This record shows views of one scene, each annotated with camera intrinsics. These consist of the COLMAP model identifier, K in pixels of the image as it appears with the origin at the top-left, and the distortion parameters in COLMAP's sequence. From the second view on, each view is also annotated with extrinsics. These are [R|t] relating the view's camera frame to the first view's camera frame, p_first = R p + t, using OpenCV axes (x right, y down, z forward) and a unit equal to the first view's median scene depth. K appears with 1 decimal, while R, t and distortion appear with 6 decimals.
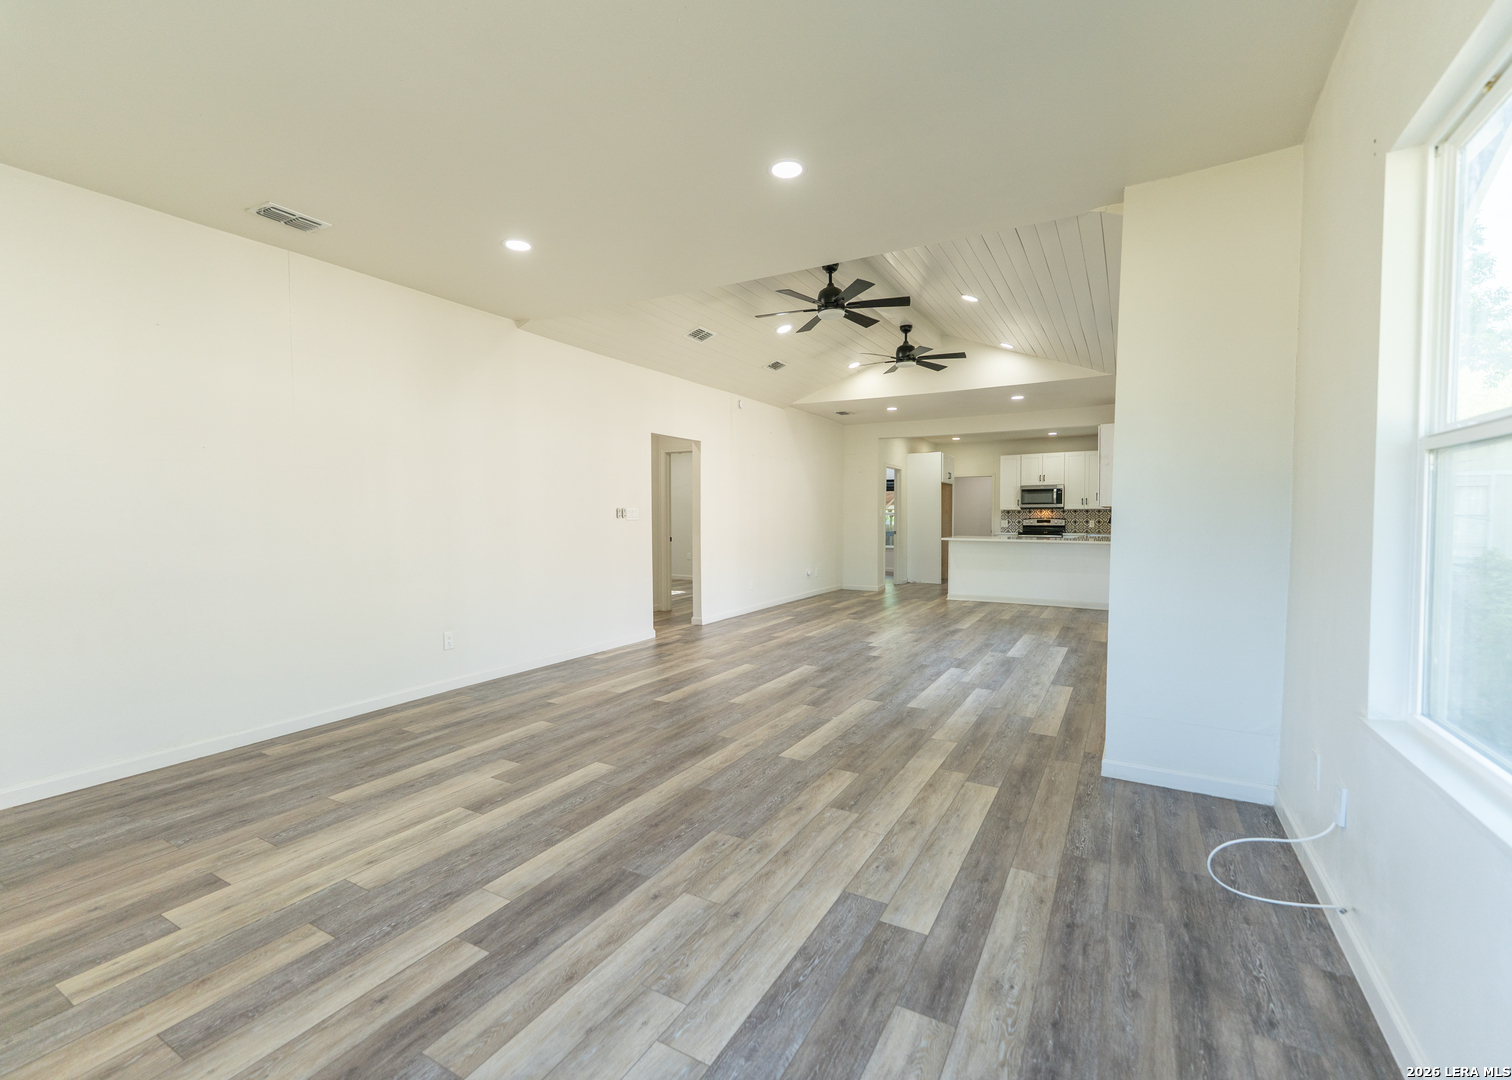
lens RADIAL K [[656.4, 0, 756.0], [0, 656.4, 540.0], [0, 0, 1]] dist [-0.000665, -0.000128]
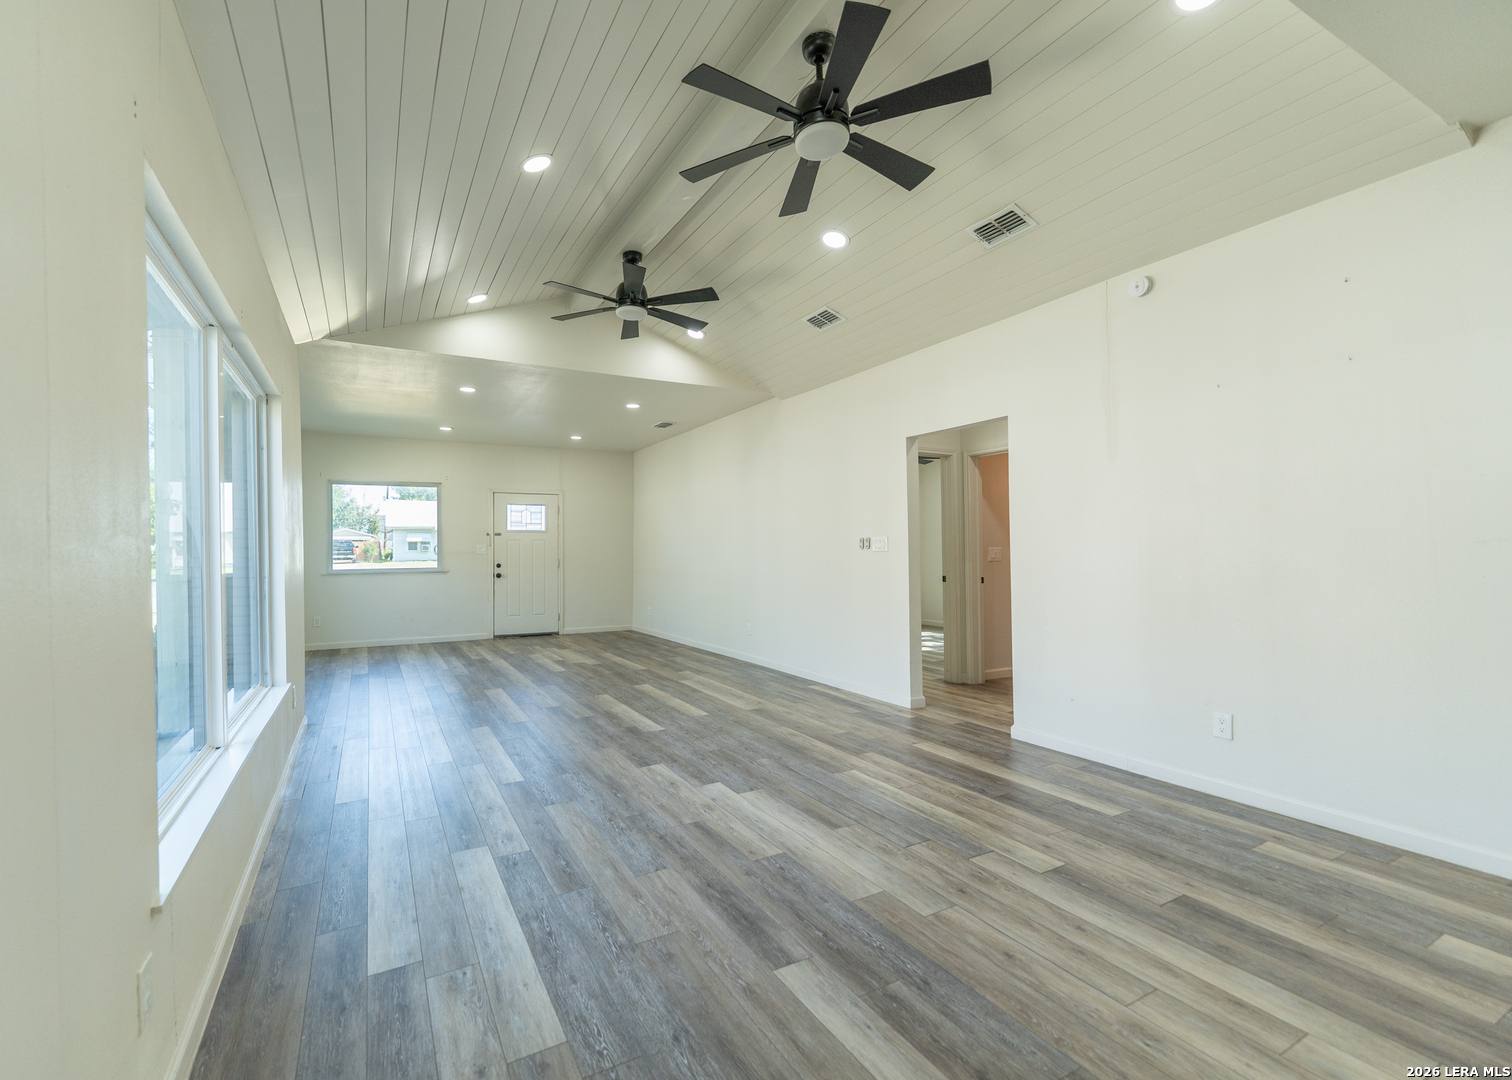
lens RADIAL K [[613.4, 0, 707.4], [0, 613.4, 540.8], [0, 0, 1]] dist [0.000212, 0.000003]
pose [[-0.518591, 0.012743, -0.854927, 1.041861], [-0.005258, 0.999822, 0.018093, -0.097737], [0.855006, 0.013878, -0.518432, 2.087559]]
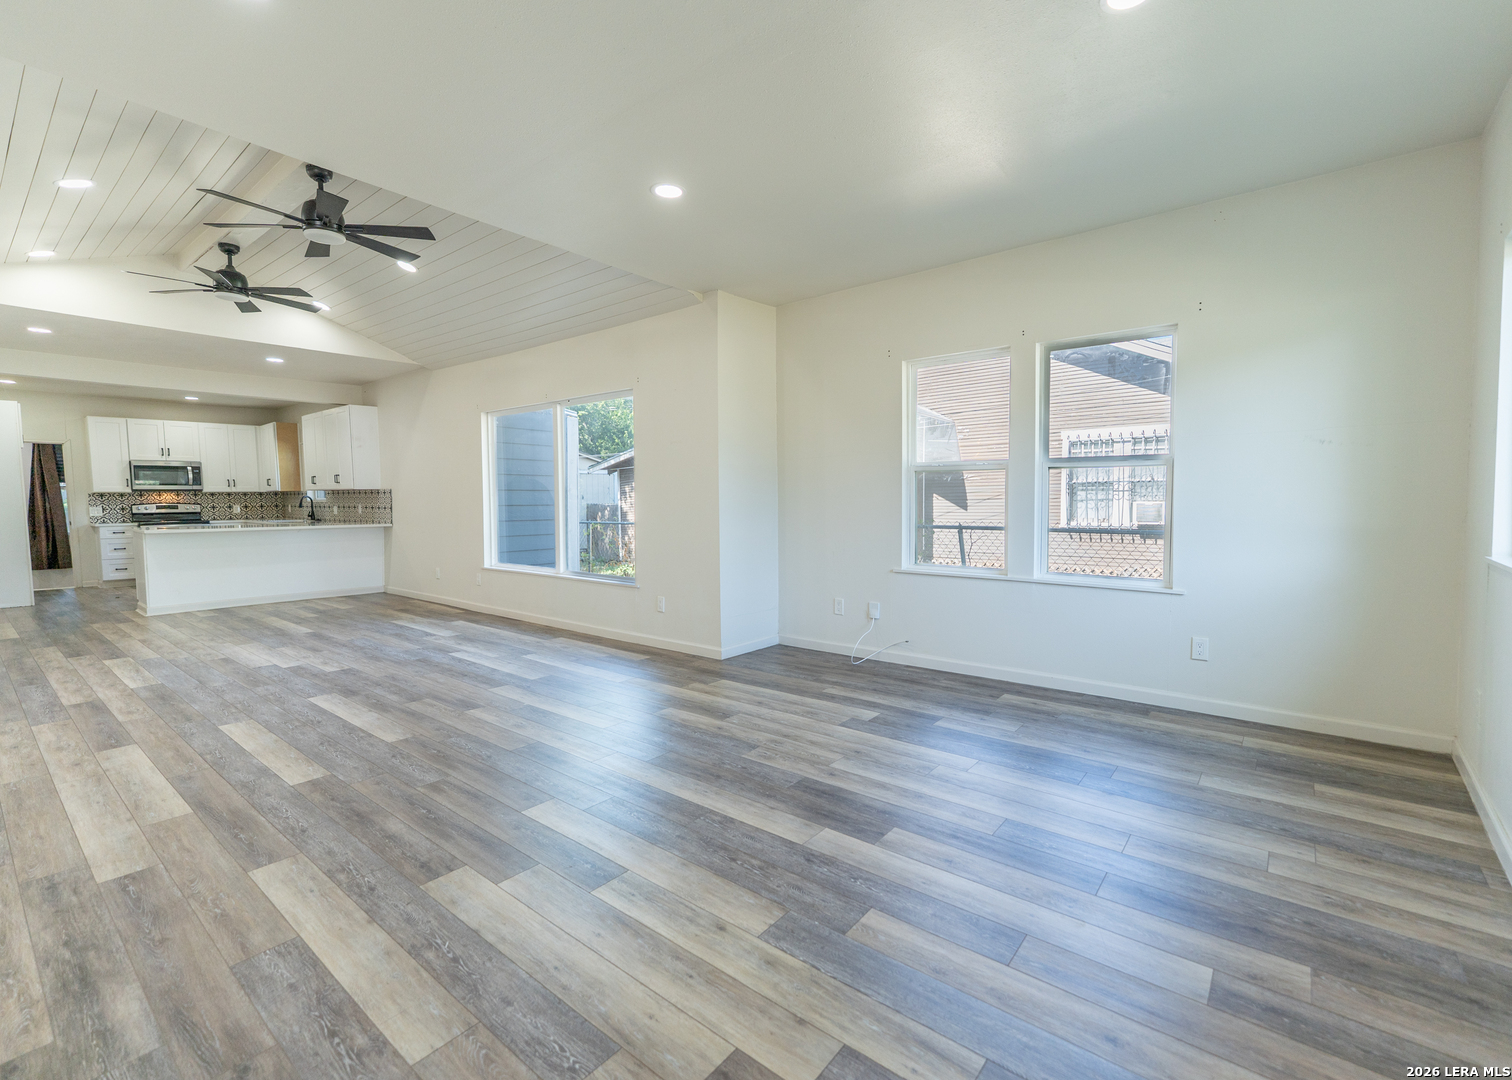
lens RADIAL K [[662.9, 0, 799.1], [0, 662.9, 541.4], [0, 0, 1]] dist [-0.000317, -0.000136]
pose [[0.128892, -0.066479, 0.989428, -0.834255], [0.042929, 0.997189, 0.061408, -0.013072], [-0.990729, 0.034561, 0.131383, 0.489432]]
